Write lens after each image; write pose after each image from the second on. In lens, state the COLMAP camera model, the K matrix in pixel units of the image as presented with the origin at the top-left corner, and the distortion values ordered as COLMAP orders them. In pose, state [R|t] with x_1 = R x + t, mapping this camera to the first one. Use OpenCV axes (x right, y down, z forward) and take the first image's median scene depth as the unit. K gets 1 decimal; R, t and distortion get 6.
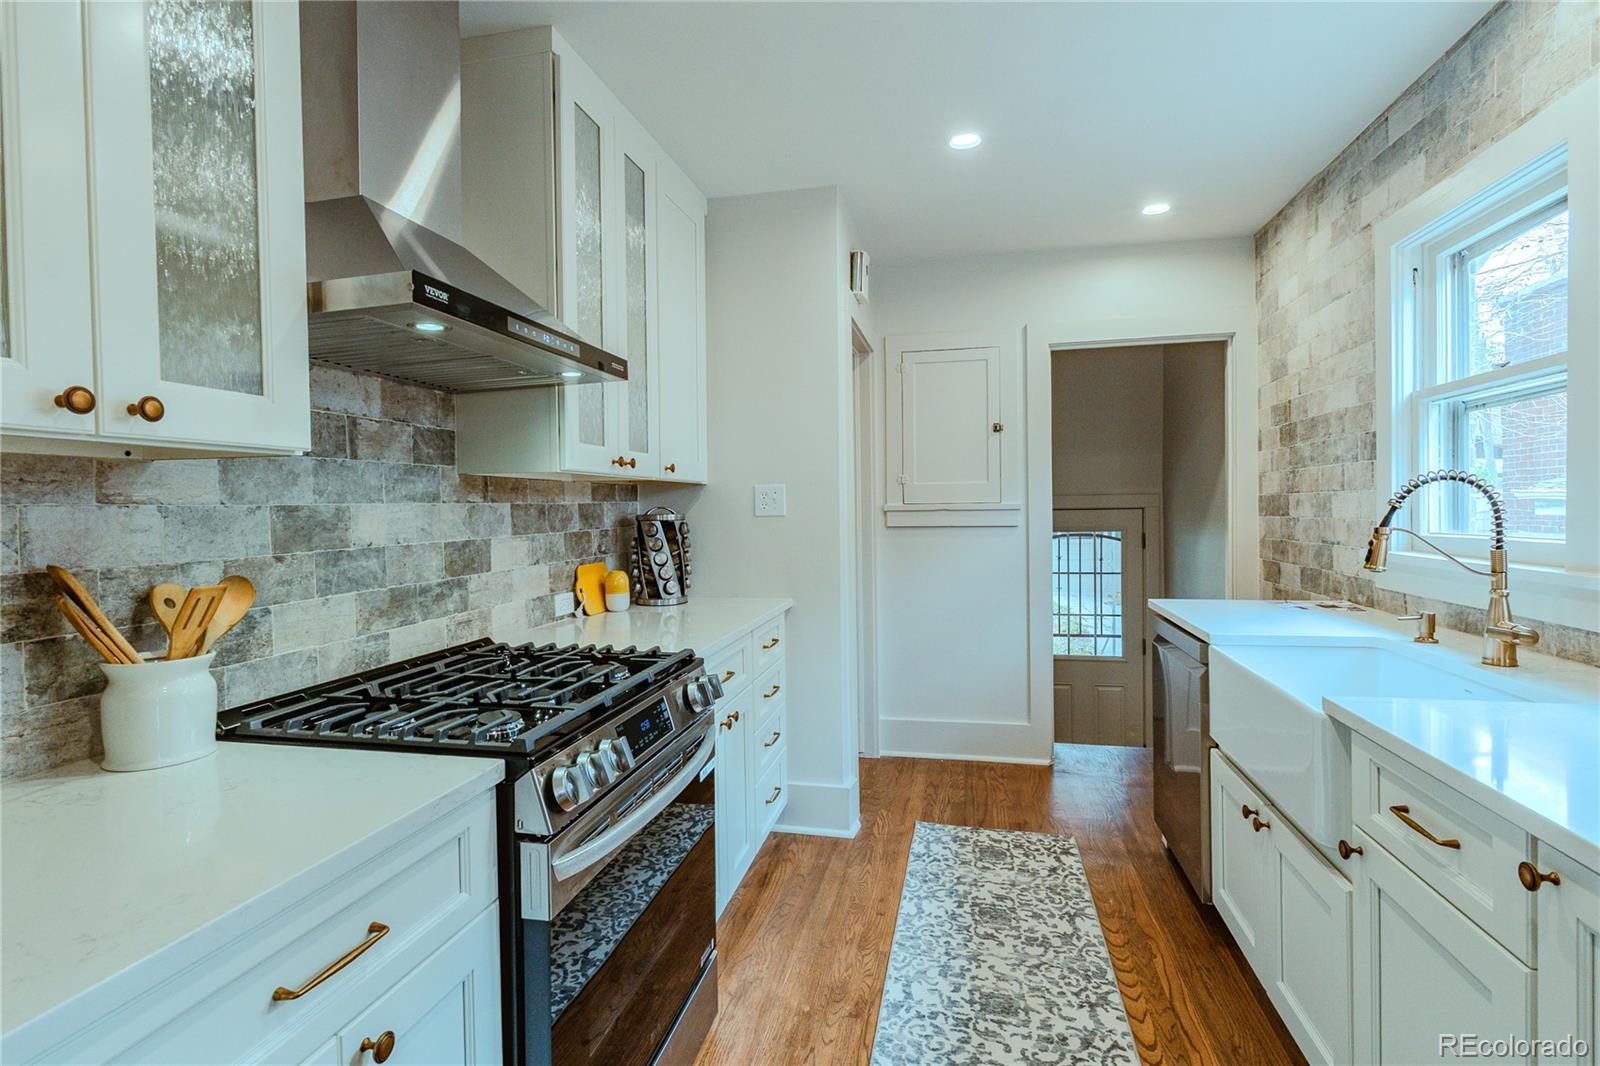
lens RADIAL K [[762.0, 0, 799.7], [0, 762.0, 520.8], [0, 0, 1]] dist [-0.001258, -0.000687]
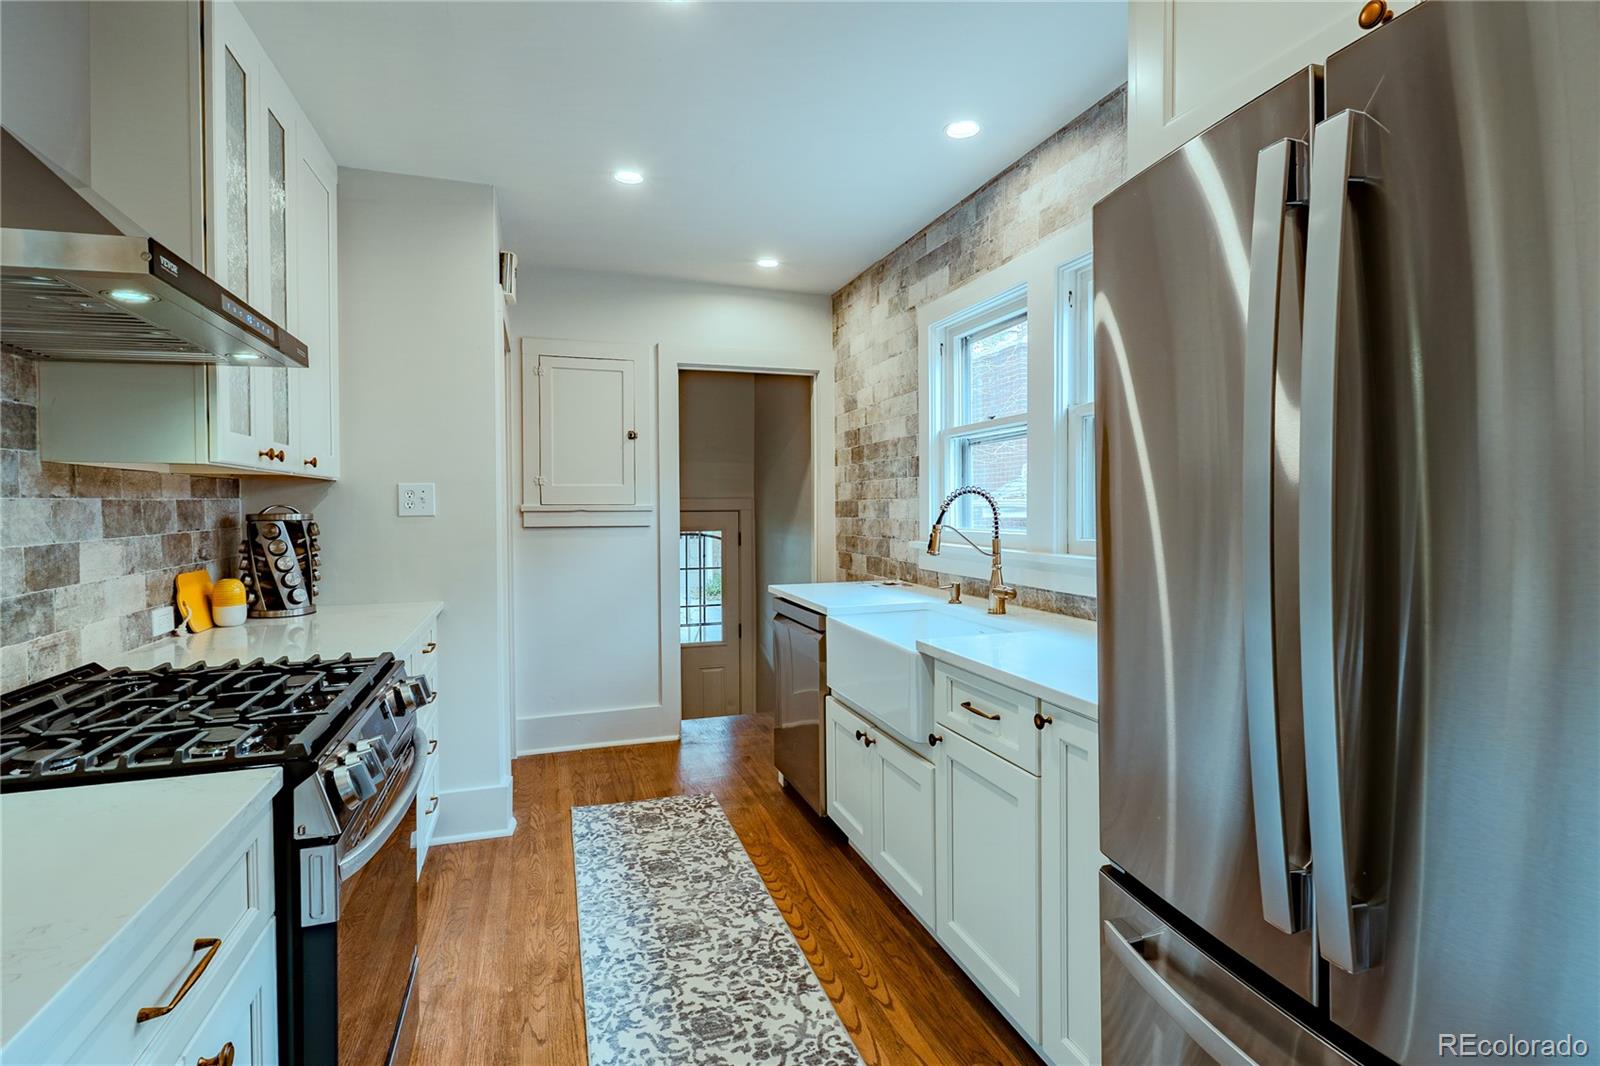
lens RADIAL K [[762.0, 0, 807.1], [0, 762.0, 520.6], [0, 0, 1]] dist [-0.001258, -0.000687]
pose [[0.850044, 0.000476, 0.526712, -0.177497], [0.000785, 0.999997, -0.002171, 0.002667], [-0.526711, 0.002259, 0.850041, -0.090753]]
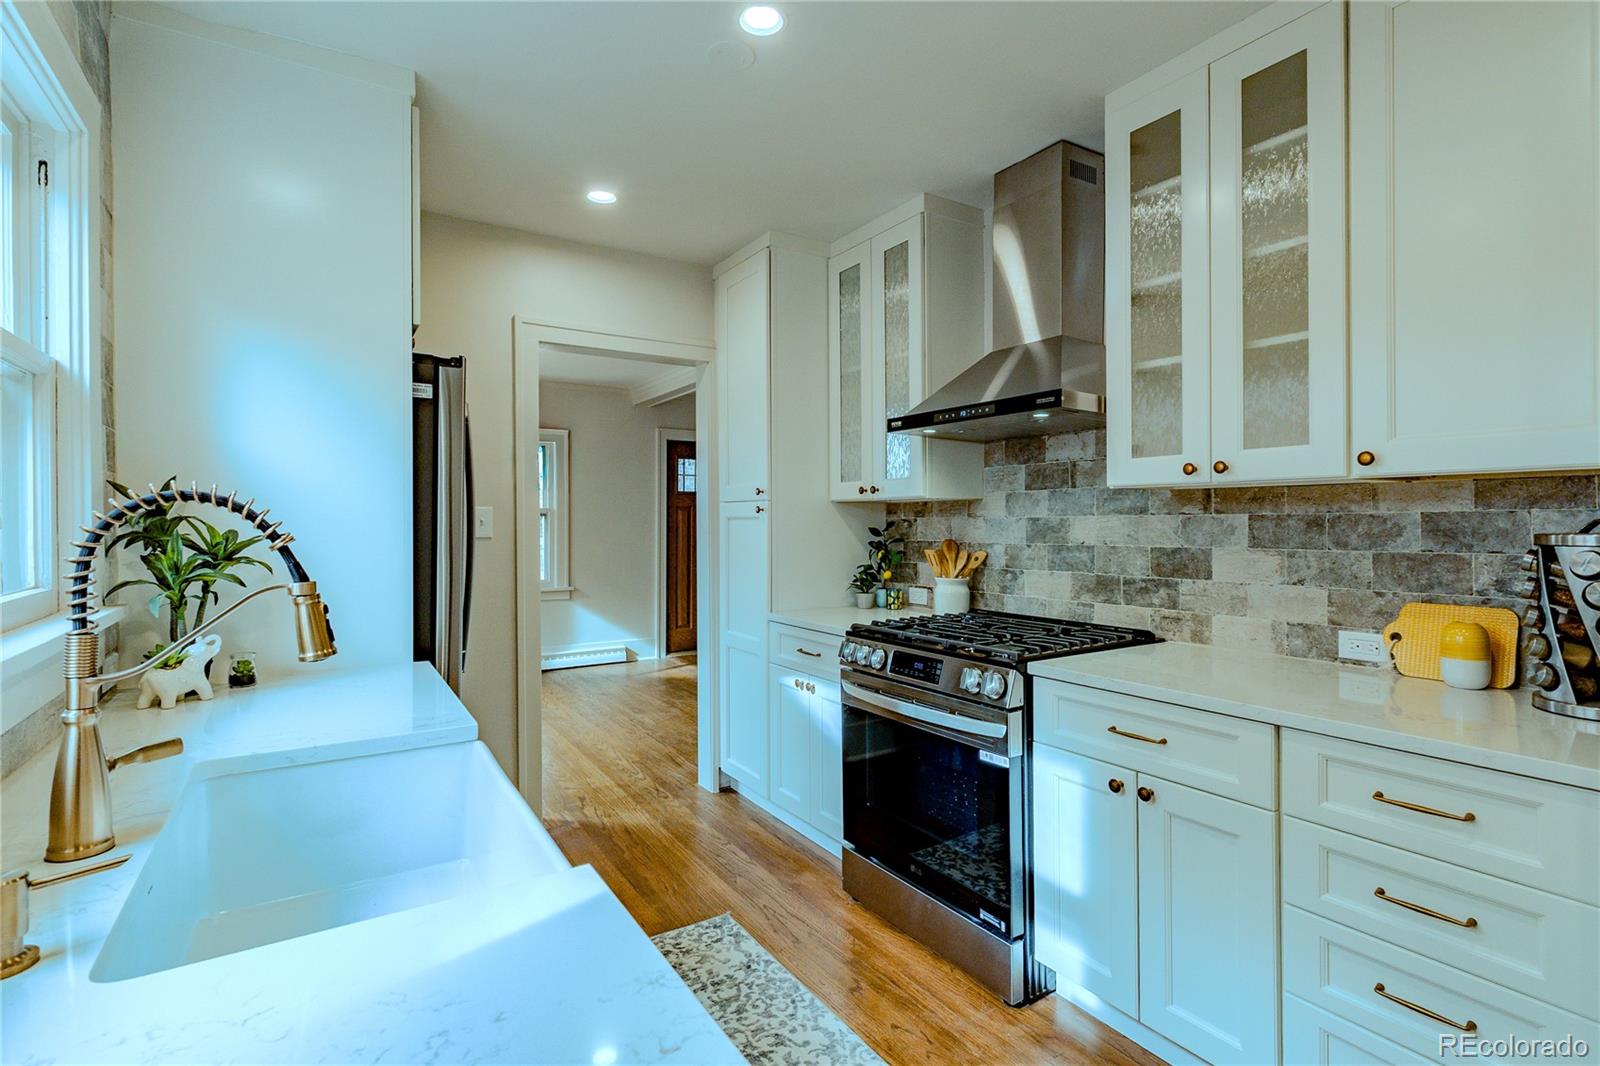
lens RADIAL K [[762.0, 0, 798.2], [0, 762.0, 525.6], [0, 0, 1]] dist [-0.001258, -0.000687]
pose [[-0.708746, 0.023072, -0.705086, 0.736040], [0.002346, 0.999537, 0.030349, -0.041338], [0.705459, 0.019855, -0.708472, 1.355960]]
